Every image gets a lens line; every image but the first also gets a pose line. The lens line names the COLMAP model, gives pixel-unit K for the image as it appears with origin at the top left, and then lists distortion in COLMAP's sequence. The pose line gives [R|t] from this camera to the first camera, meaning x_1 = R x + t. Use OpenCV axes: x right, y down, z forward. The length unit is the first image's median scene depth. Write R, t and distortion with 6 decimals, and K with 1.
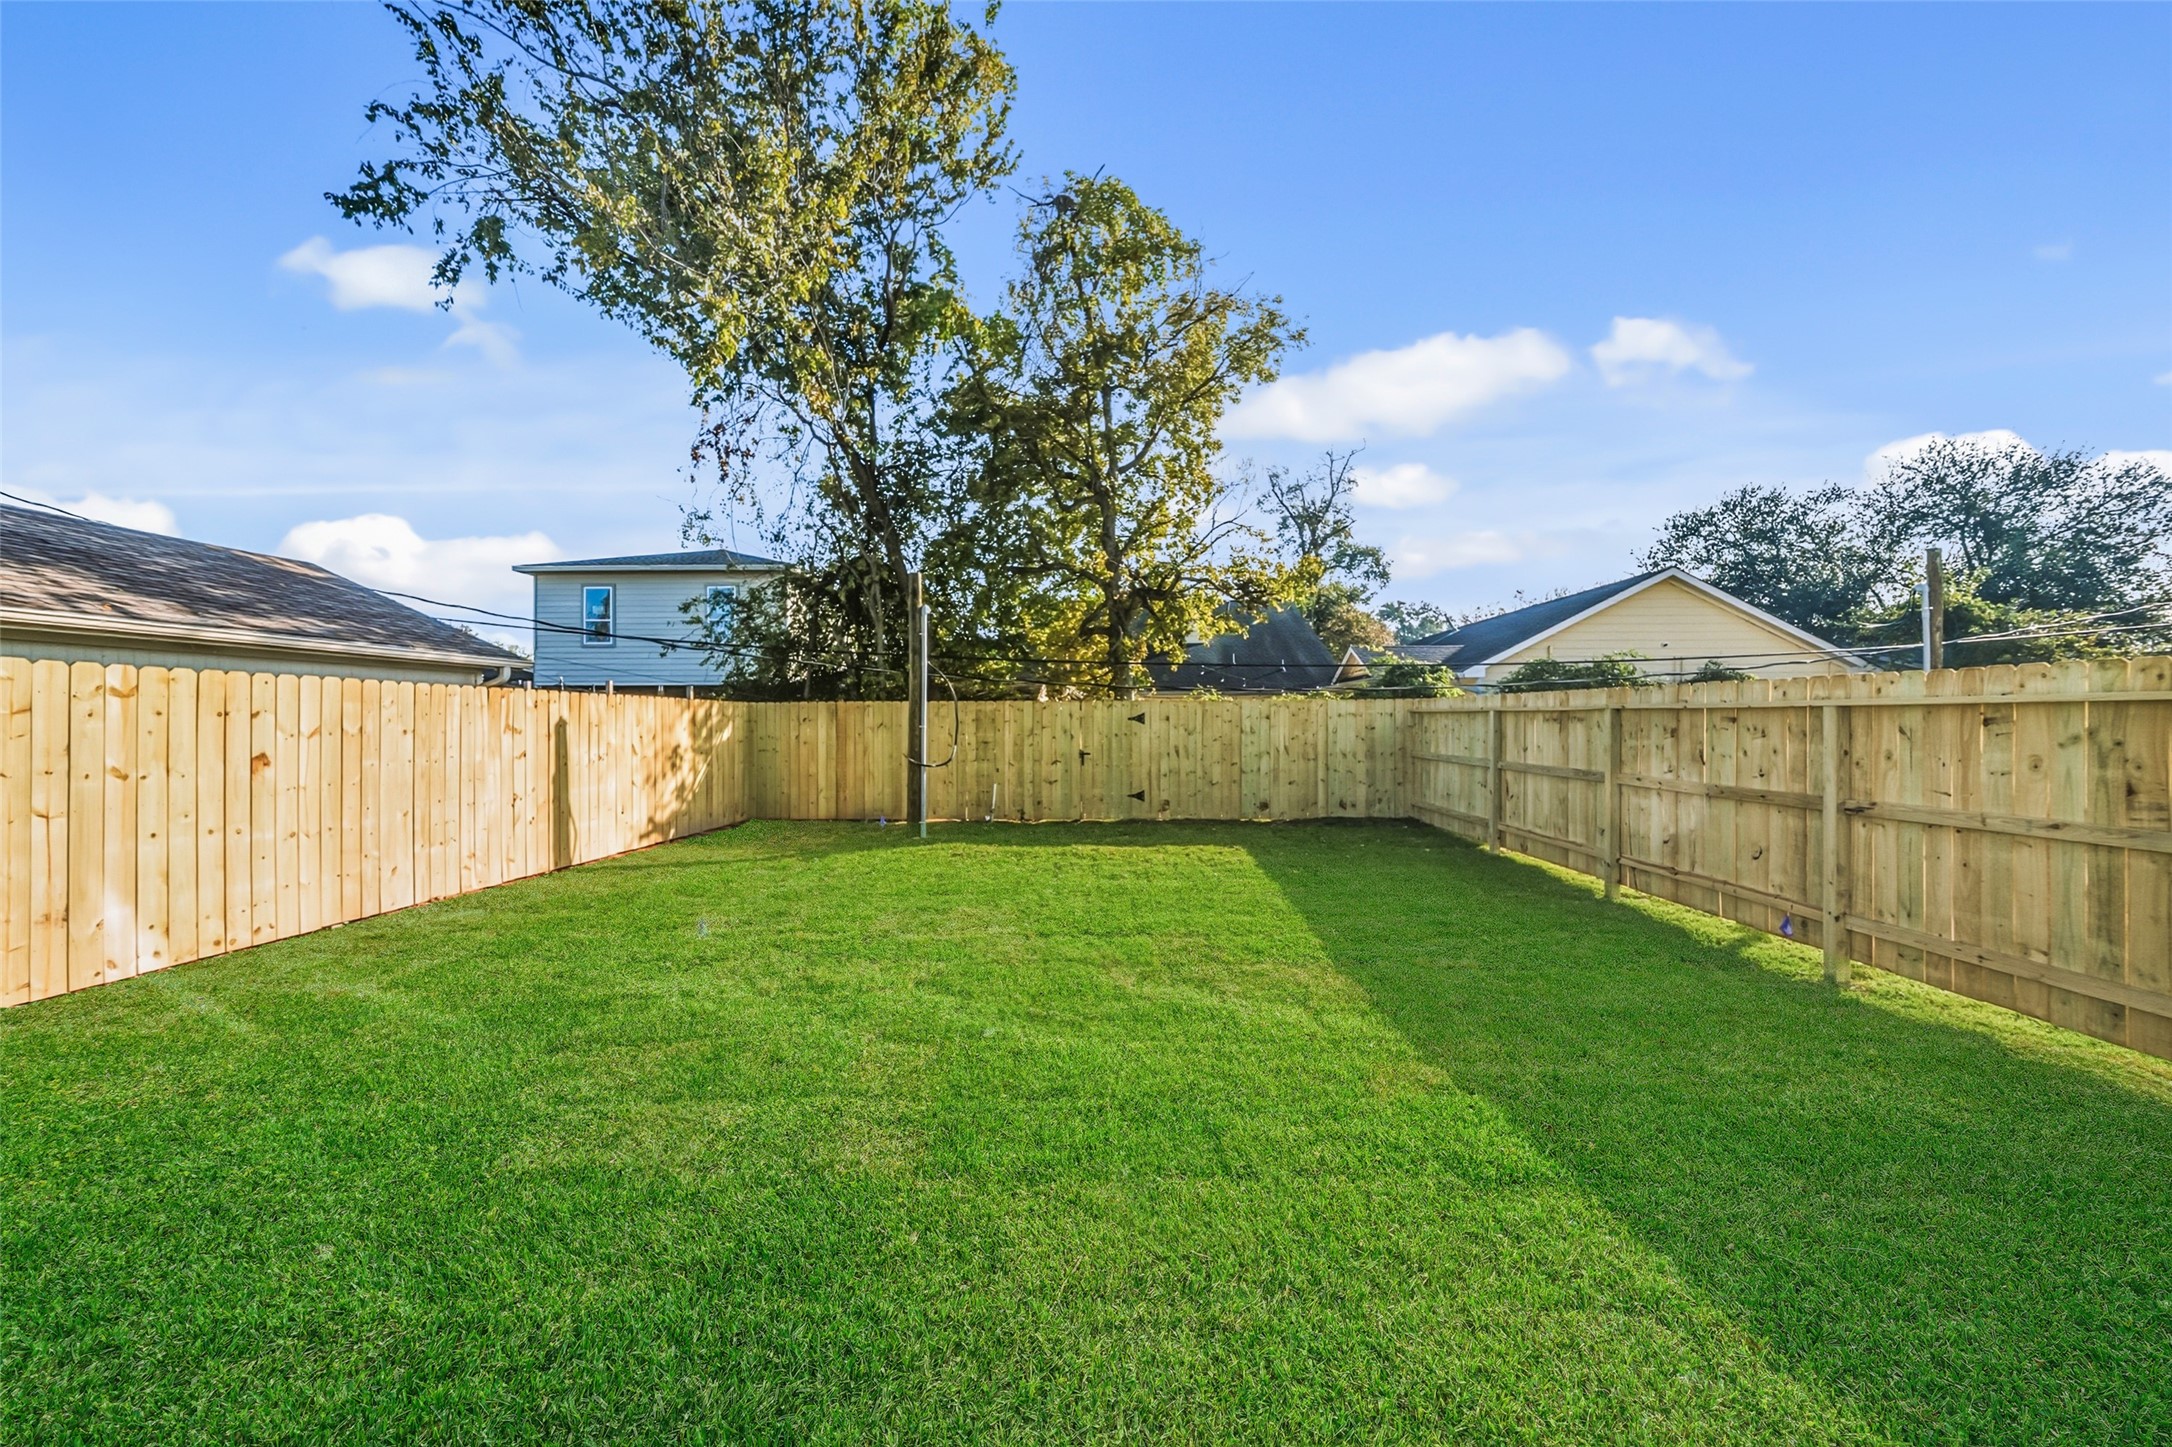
lens RADIAL K [[755.2, 0, 1090.4], [0, 755.2, 725.1], [0, 0, 1]] dist [0.000178, -0.000039]
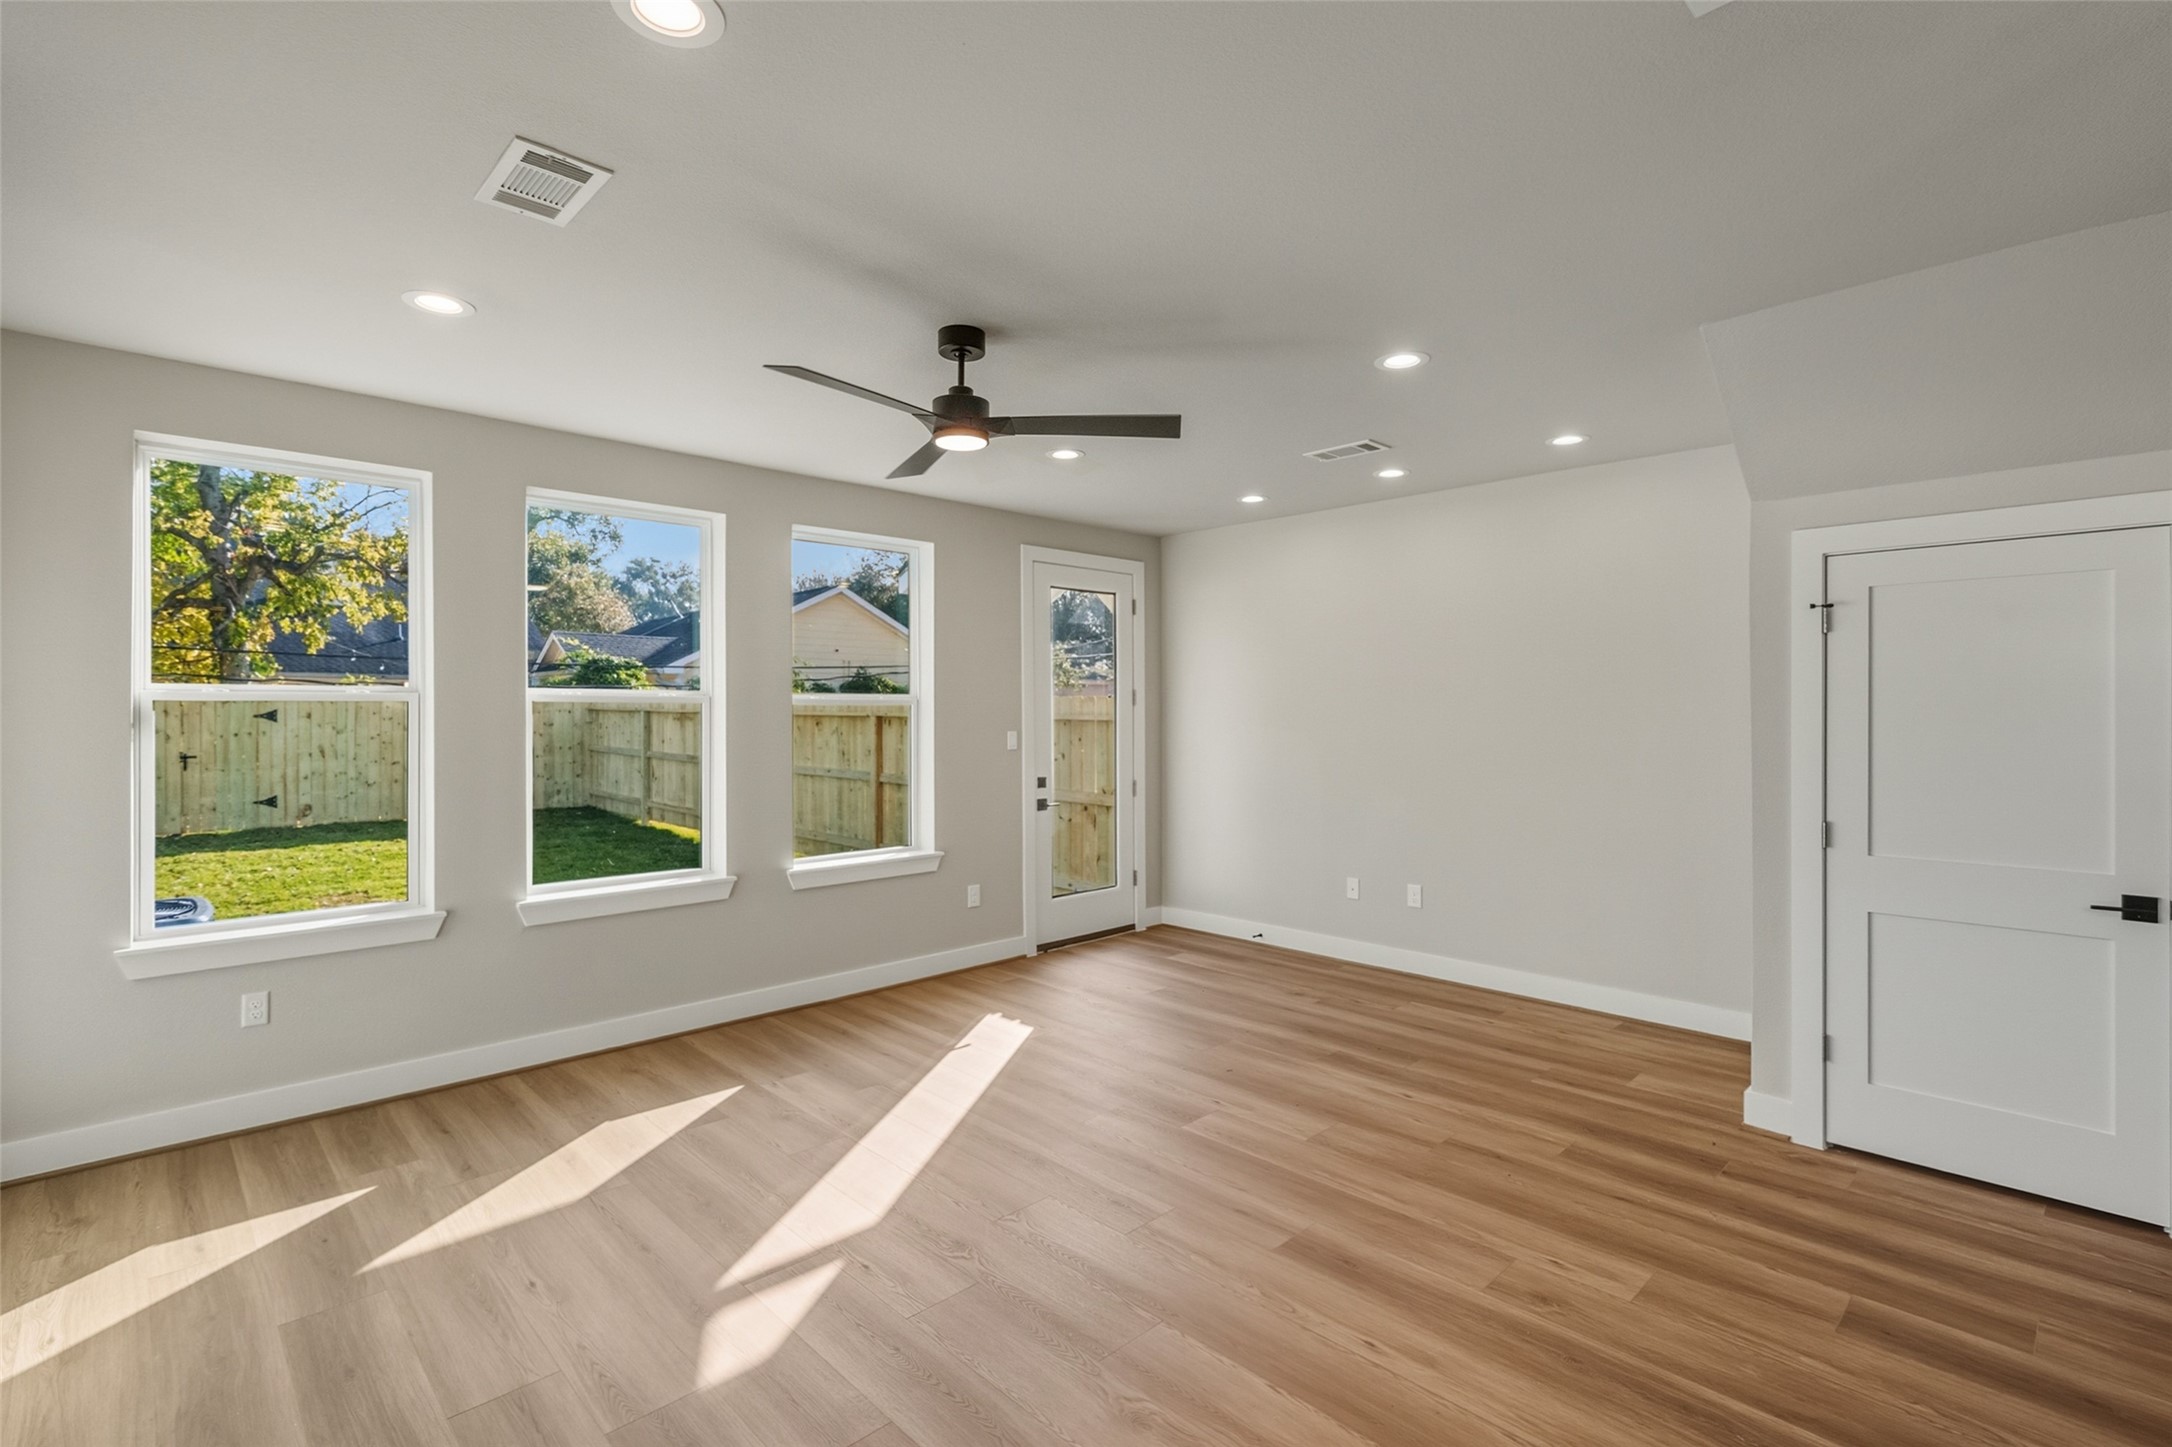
lens RADIAL K [[994.2, 0, 1086.0], [0, 994.2, 723.5], [0, 0, 1]] dist [-0.001359, -0.000554]
pose [[0.706634, -0.007663, 0.707538, -0.086264], [0.000050, 0.999942, 0.010780, -0.012522], [-0.707579, -0.007582, 0.706594, -0.531984]]
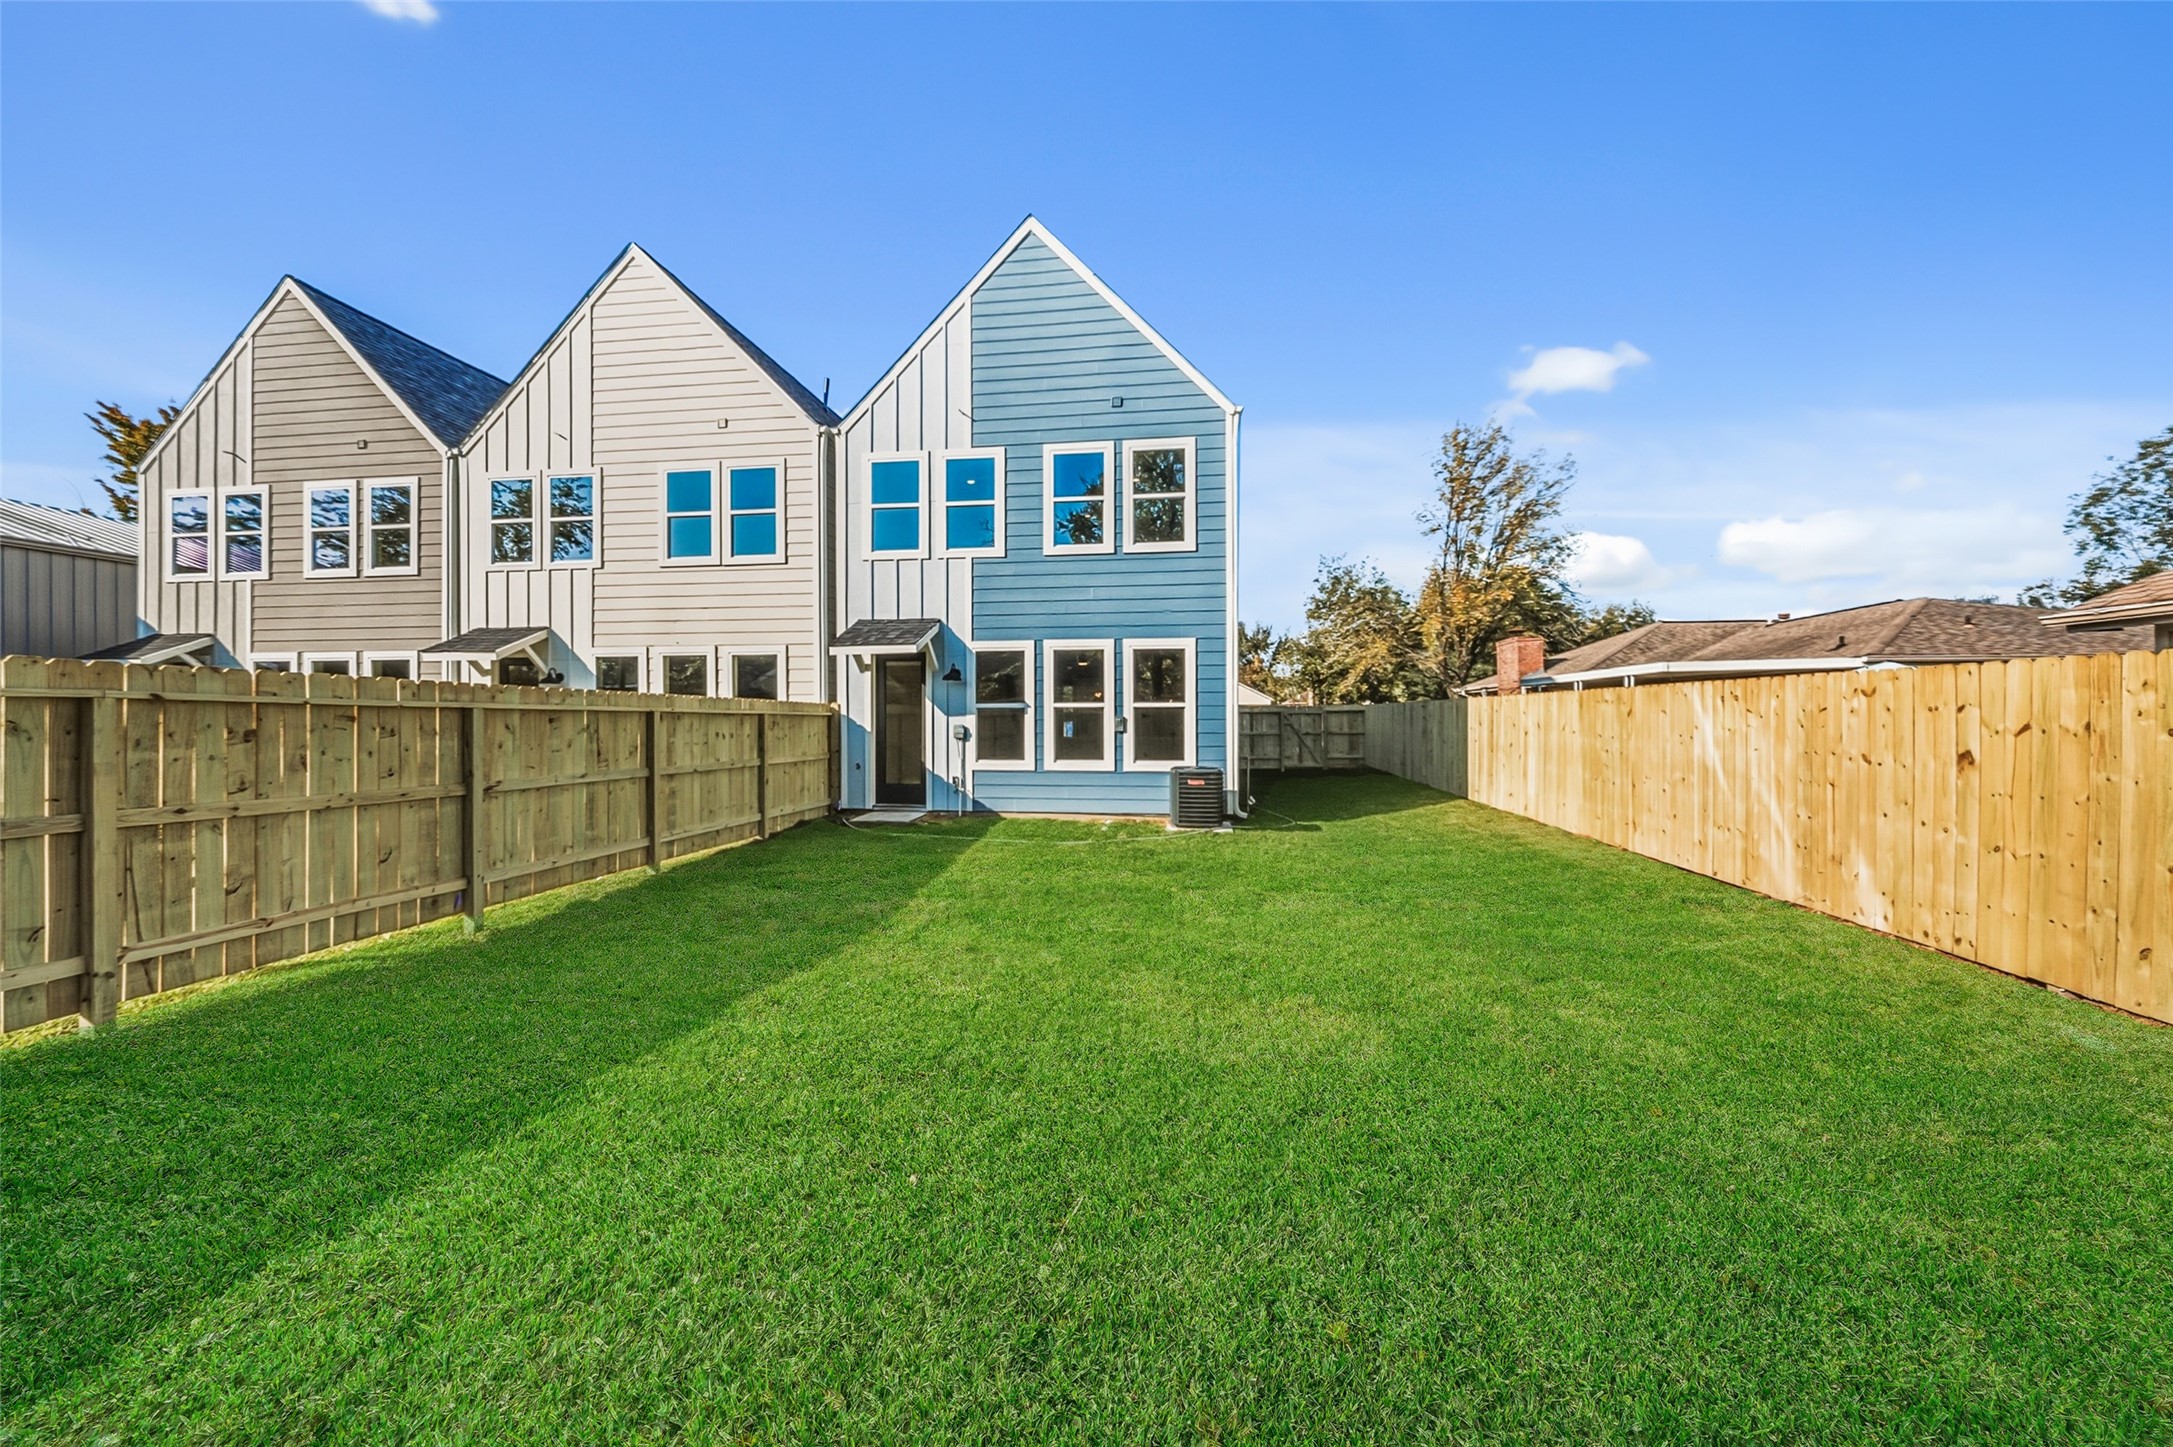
lens RADIAL K [[755.5, 0, 1090.9], [0, 755.5, 725.1], [0, 0, 1]] dist [0.000178, -0.000039]
pose [[-0.993458, 0.002191, 0.114173, -0.066336], [0.003350, 0.999945, 0.009957, -0.002677], [-0.114145, 0.010274, -0.993411, 0.902780]]
